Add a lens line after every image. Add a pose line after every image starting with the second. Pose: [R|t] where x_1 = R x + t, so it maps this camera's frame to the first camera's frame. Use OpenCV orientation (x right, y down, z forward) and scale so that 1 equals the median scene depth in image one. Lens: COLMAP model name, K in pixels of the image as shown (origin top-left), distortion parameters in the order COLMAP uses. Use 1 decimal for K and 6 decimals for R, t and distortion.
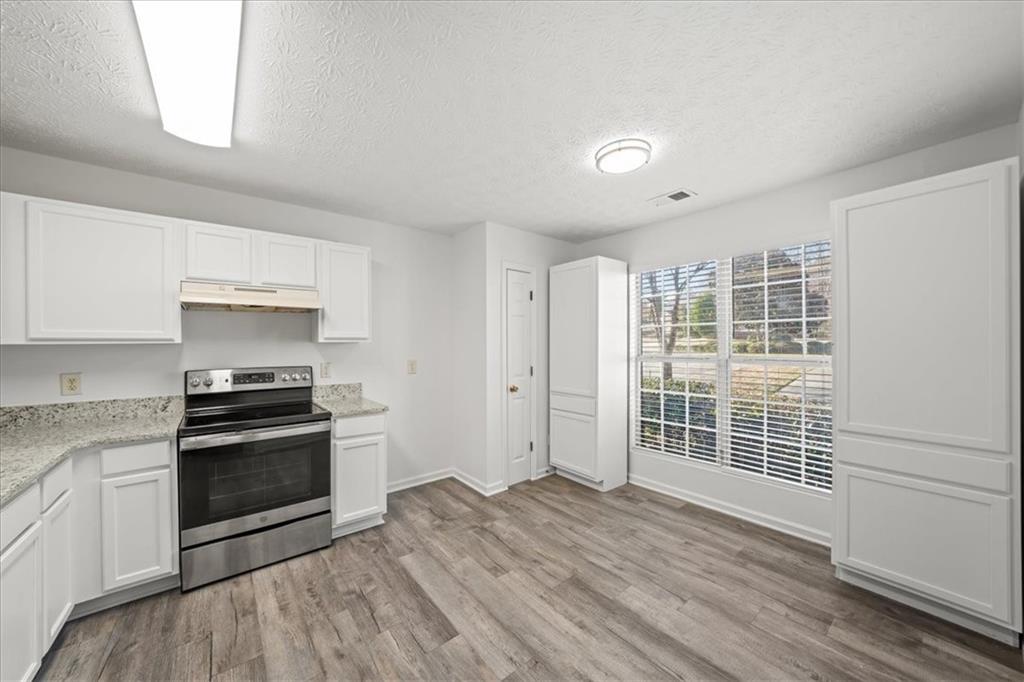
lens RADIAL K [[377.8, 0, 512.2], [0, 377.8, 343.3], [0, 0, 1]] dist [0.000247, 0.000472]
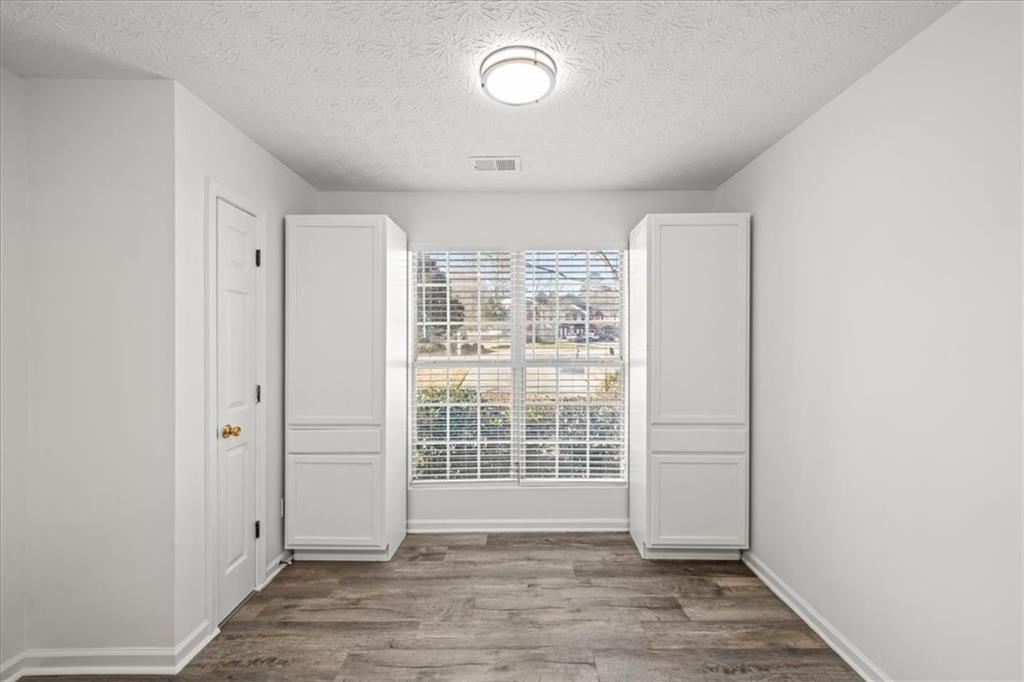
lens RADIAL K [[416.0, 0, 512.4], [0, 416.0, 344.5], [0, 0, 1]] dist [0.008526, 0.000236]
pose [[0.624385, 0.002170, 0.781113, -0.223941], [-0.002427, 0.999997, -0.000838, 0.000984], [-0.781113, -0.001372, 0.624389, 0.372624]]
